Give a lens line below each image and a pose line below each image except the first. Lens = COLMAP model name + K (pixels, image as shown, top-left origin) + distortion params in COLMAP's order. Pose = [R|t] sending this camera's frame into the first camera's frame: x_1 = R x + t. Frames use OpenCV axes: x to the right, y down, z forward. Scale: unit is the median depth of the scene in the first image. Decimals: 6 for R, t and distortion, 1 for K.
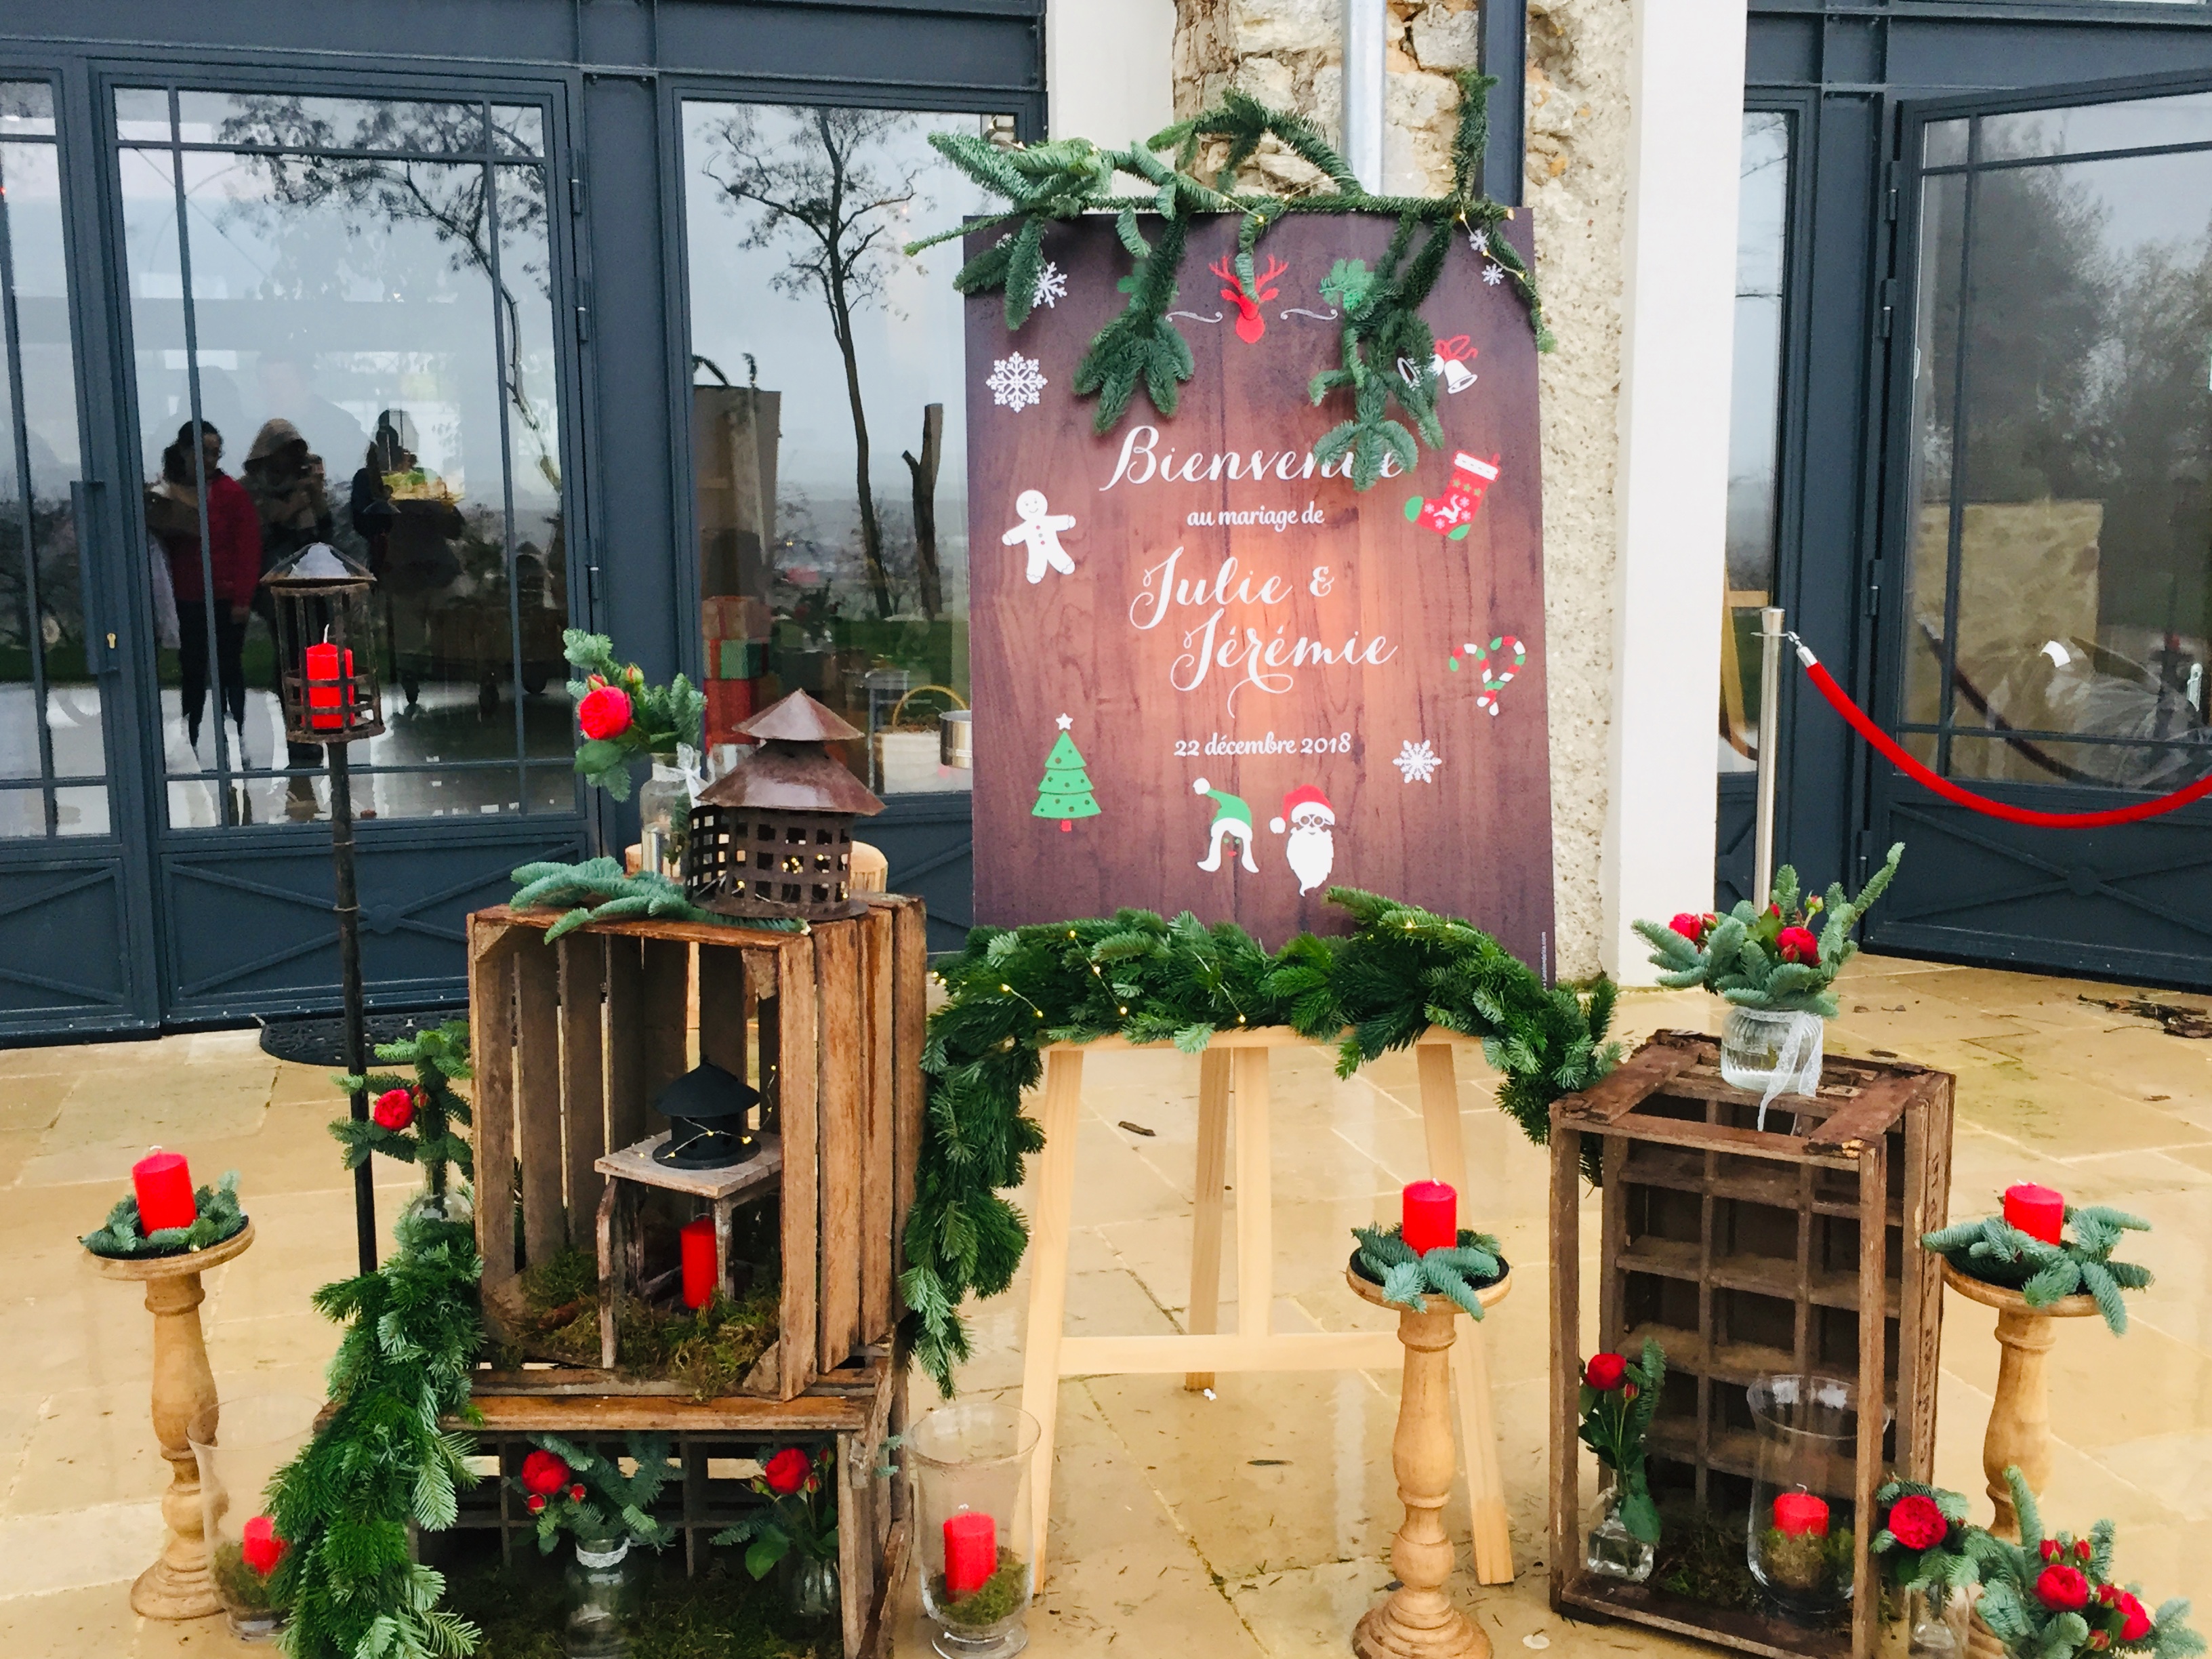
lens RADIAL K [[2157.3, 0, 1106.0], [0, 2157.3, 829.5], [0, 0, 1]] dist [0.081118, -0.129010]
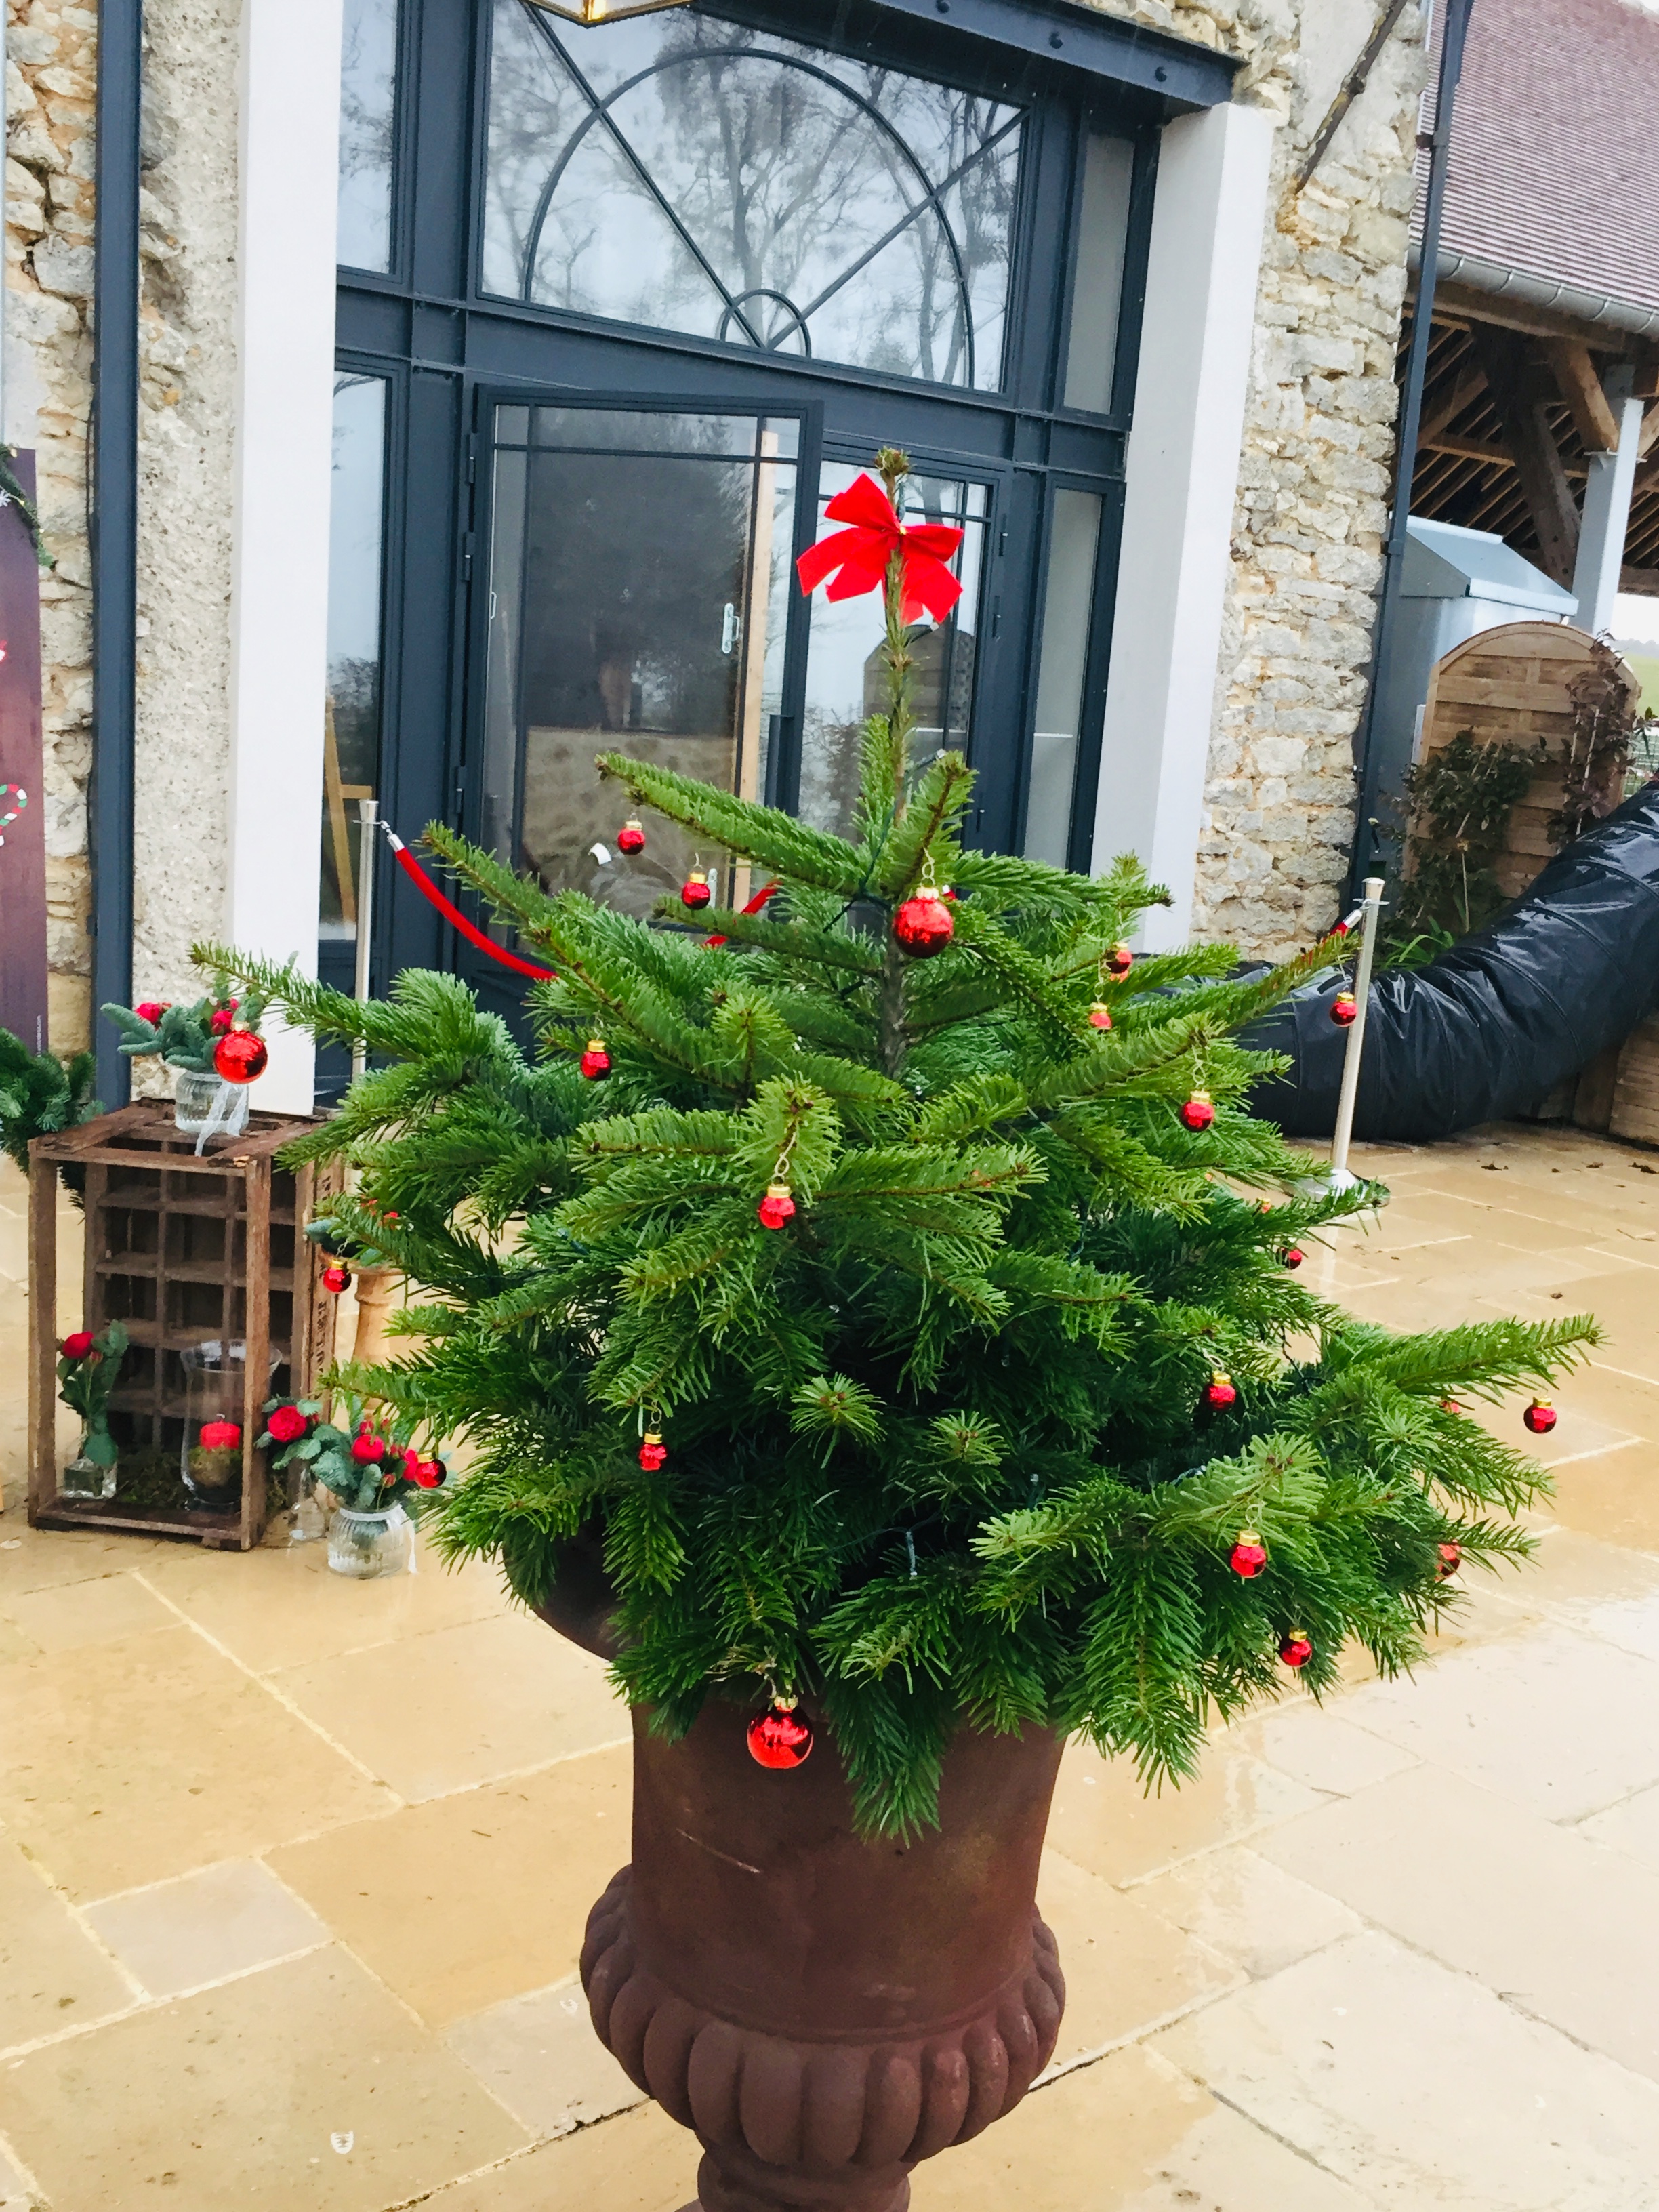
lens RADIAL K [[2157.3, 0, 829.5], [0, 2157.3, 1106.0], [0, 0, 1]] dist [0.081118, -0.129010]
pose [[0.908843, 0.005219, 0.417105, 0.046581], [-0.018521, 0.999441, 0.027850, 0.029317], [-0.416727, -0.033036, 0.908431, -0.198008]]
